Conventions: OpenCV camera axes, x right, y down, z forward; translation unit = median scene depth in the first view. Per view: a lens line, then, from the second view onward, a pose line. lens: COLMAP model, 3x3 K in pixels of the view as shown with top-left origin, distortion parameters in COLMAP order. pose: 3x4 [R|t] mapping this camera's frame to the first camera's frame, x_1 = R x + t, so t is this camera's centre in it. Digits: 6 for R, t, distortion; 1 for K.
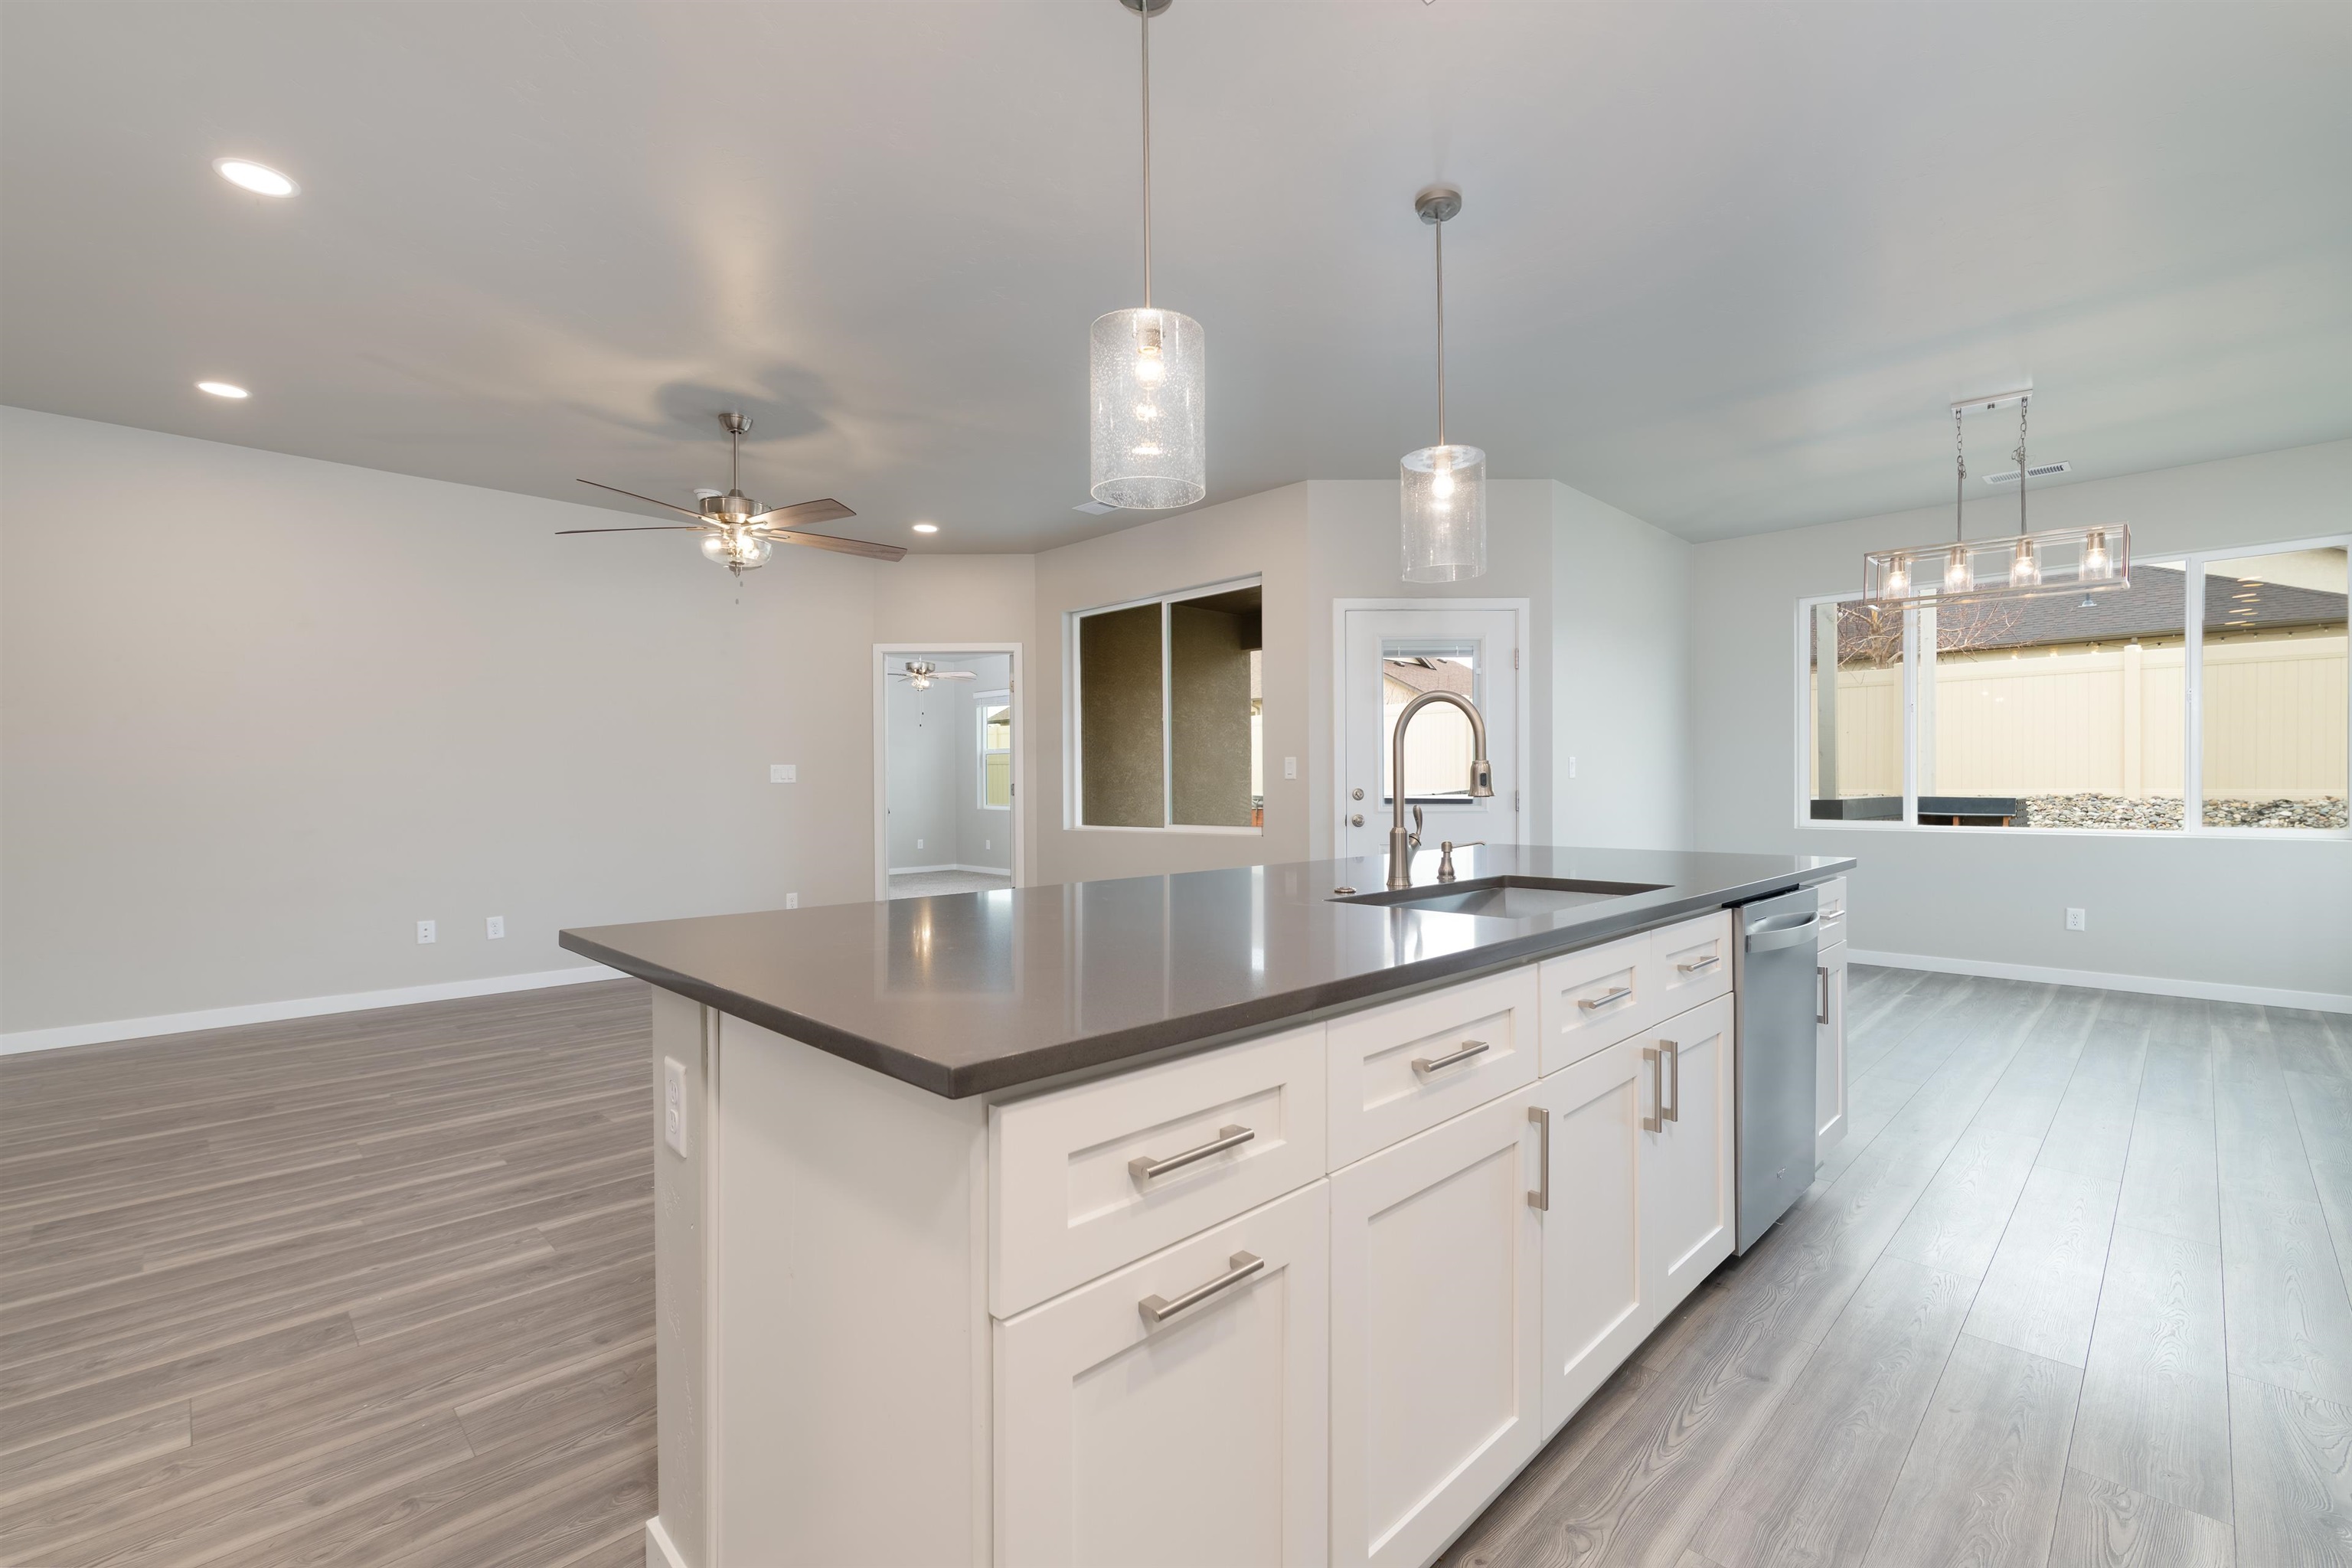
lens RADIAL K [[1019.6, 0, 1188.0], [0, 1019.6, 778.0], [0, 0, 1]] dist [0.000353, 0.000202]
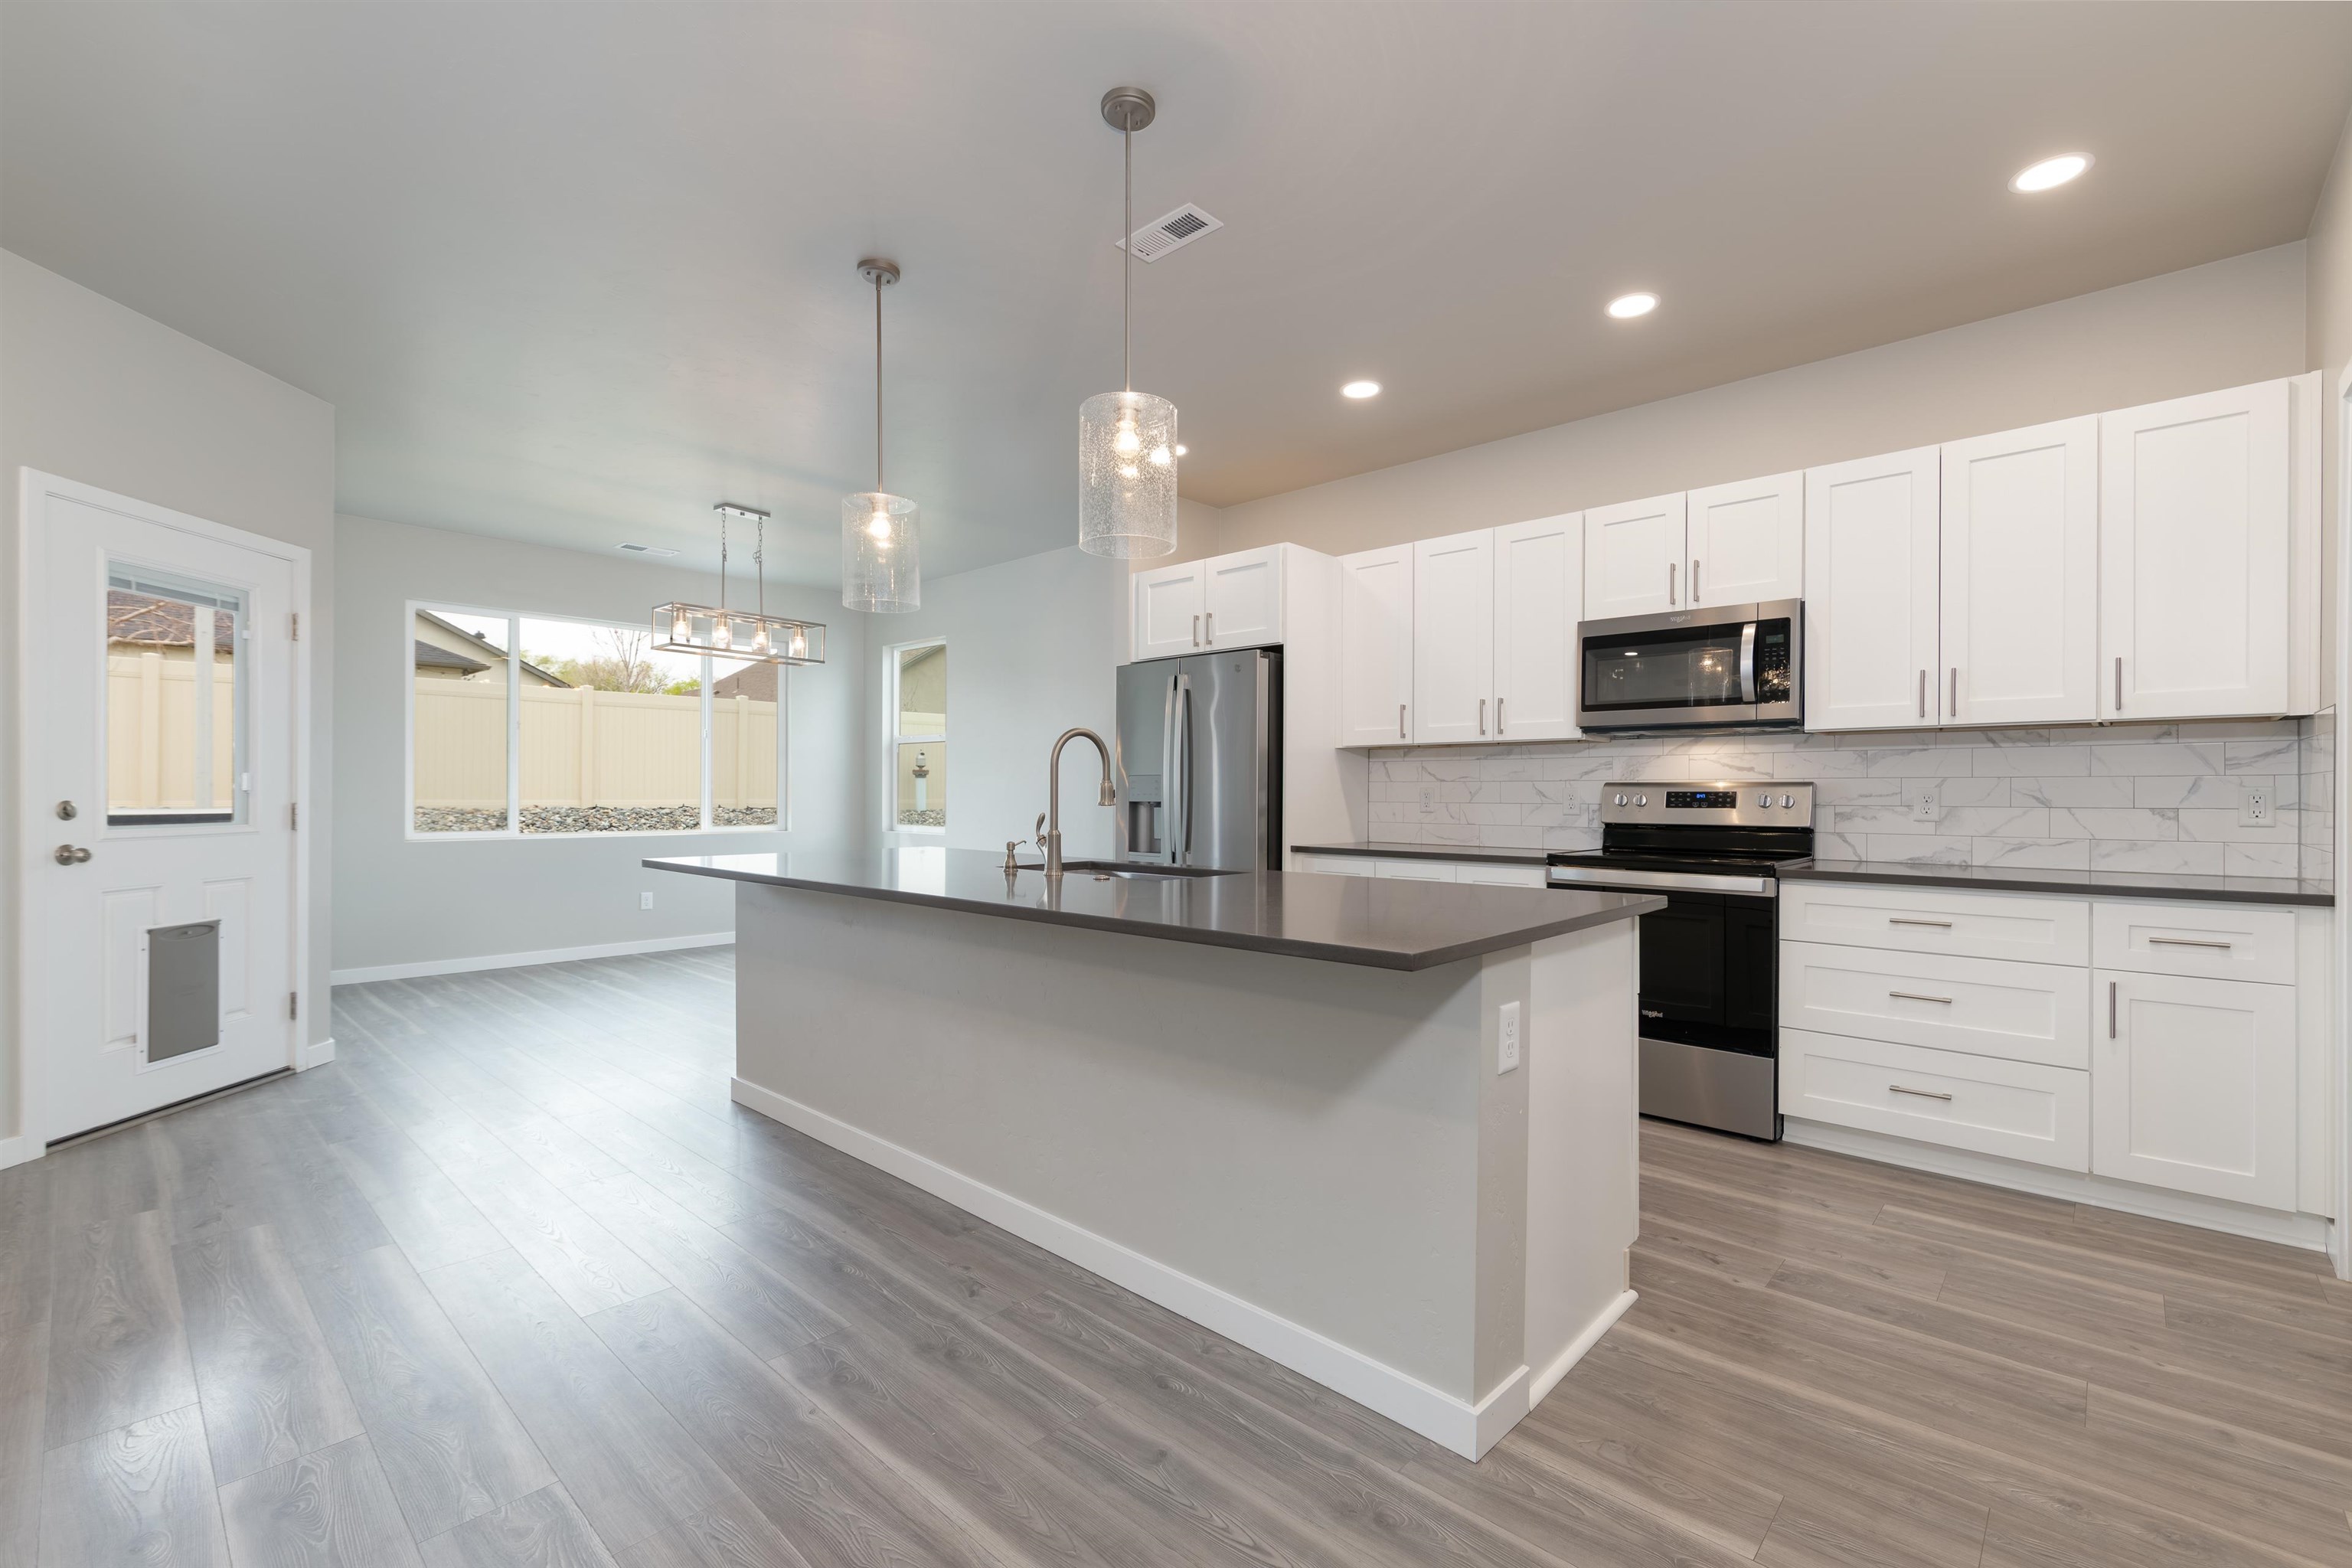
lens RADIAL K [[1008.0, 0, 1198.6], [0, 1008.0, 797.0], [0, 0, 1]] dist [0.000781, 0.000093]
pose [[-0.043844, 0.000970, 0.999038, -1.172491], [-0.007272, 0.999973, -0.001290, 0.006940], [-0.999012, -0.007322, -0.043835, 0.808485]]
